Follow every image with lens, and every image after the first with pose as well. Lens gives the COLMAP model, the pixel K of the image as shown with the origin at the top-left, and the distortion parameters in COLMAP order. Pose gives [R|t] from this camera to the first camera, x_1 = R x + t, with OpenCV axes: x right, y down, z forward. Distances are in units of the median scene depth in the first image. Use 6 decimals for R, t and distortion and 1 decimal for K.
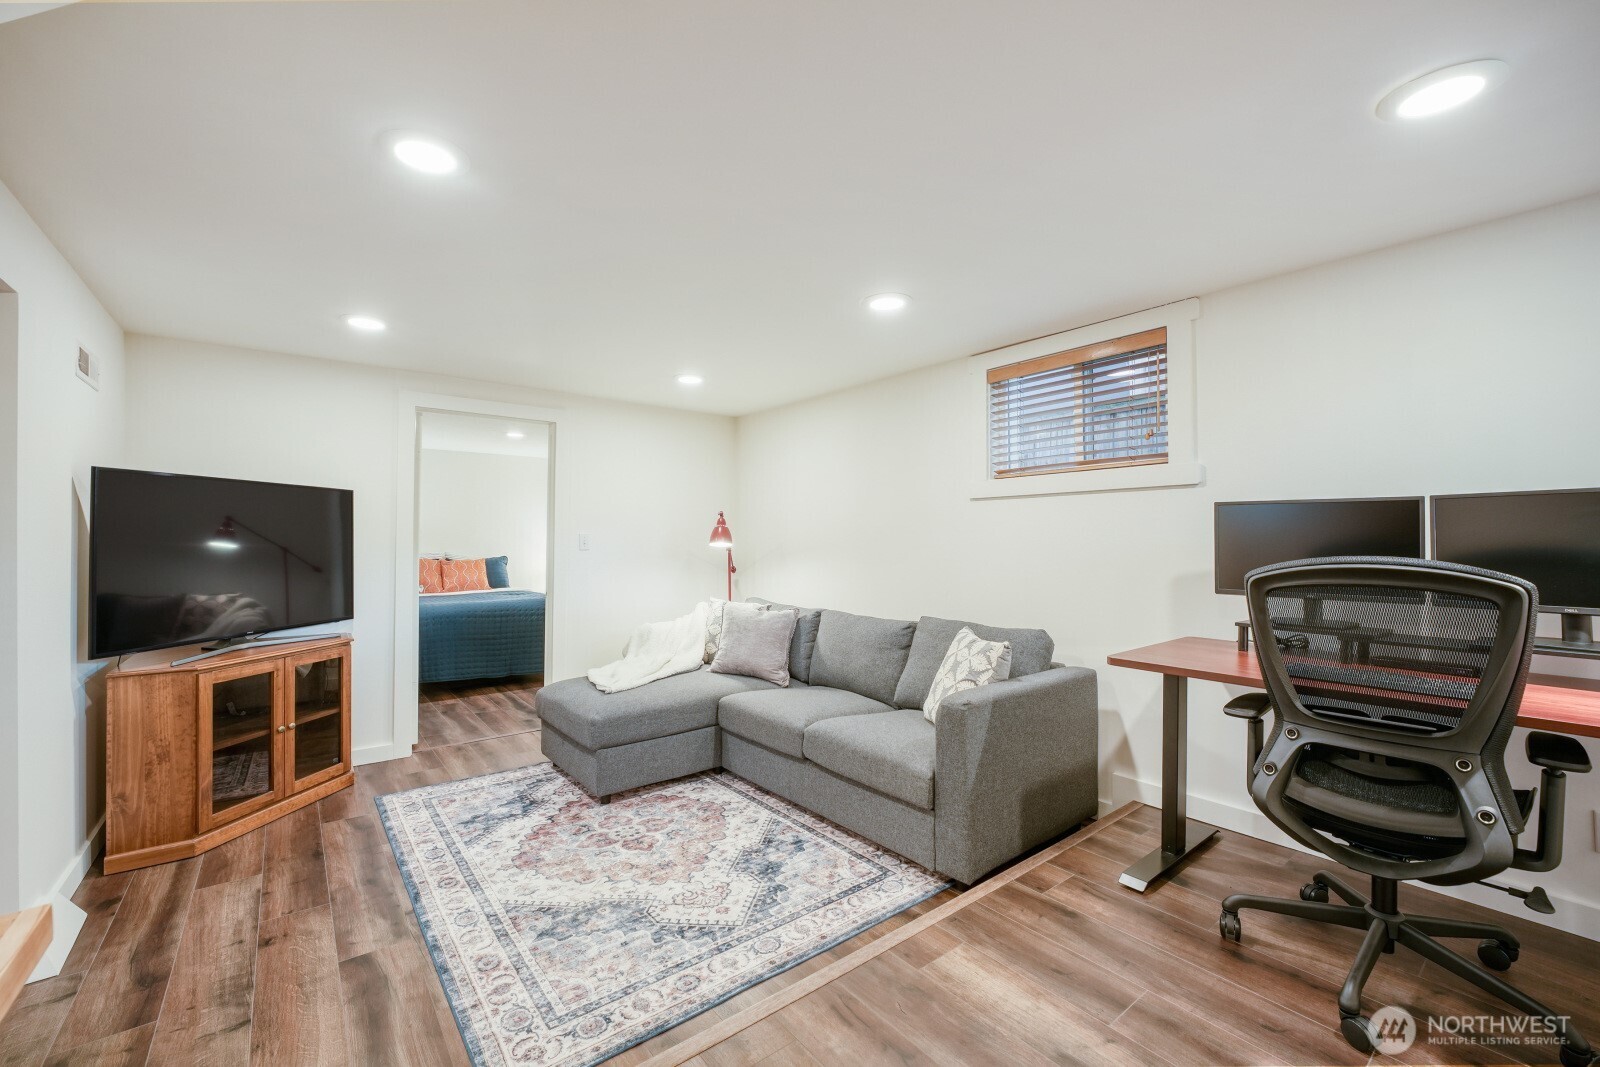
lens RADIAL K [[650.3, 0, 795.9], [0, 650.3, 542.9], [0, 0, 1]] dist [-0.015604, -0.000017]
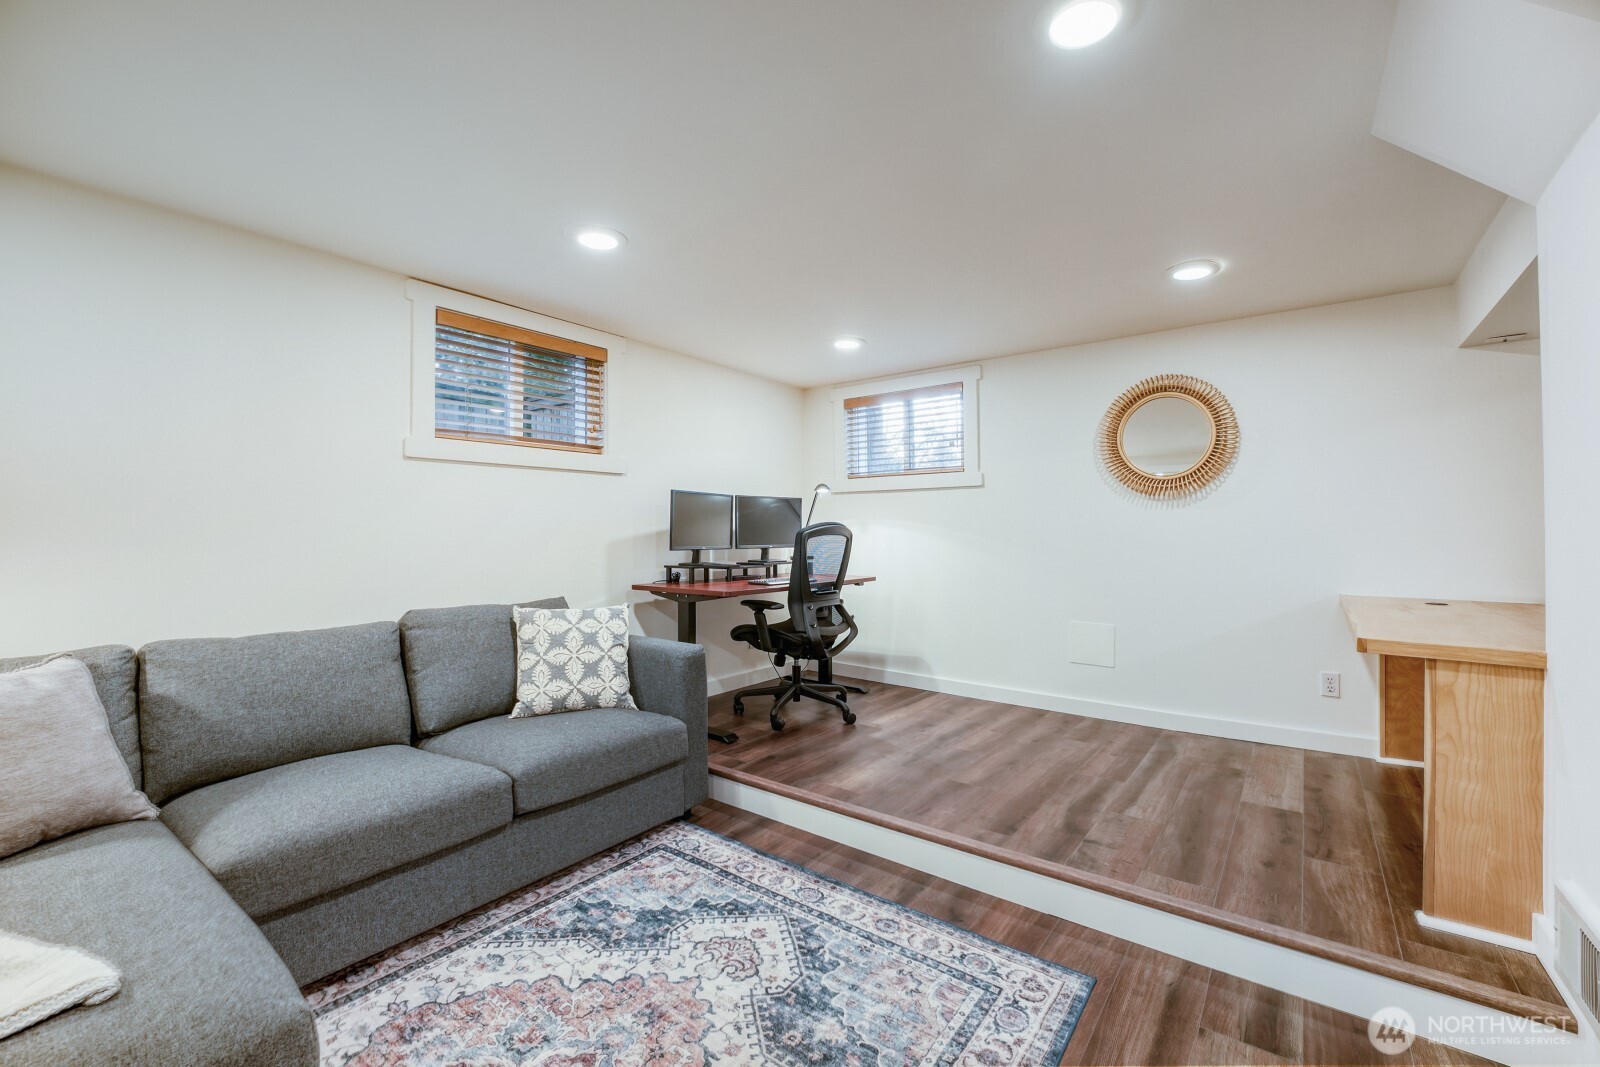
lens RADIAL K [[650.3, 0, 794.8], [0, 650.3, 529.3], [0, 0, 1]] dist [-0.015604, -0.000017]
pose [[-0.236828, 0.007351, 0.971524, -0.968558], [0.000166, 0.999972, -0.007526, 0.043240], [-0.971552, -0.001621, -0.236823, 1.173821]]
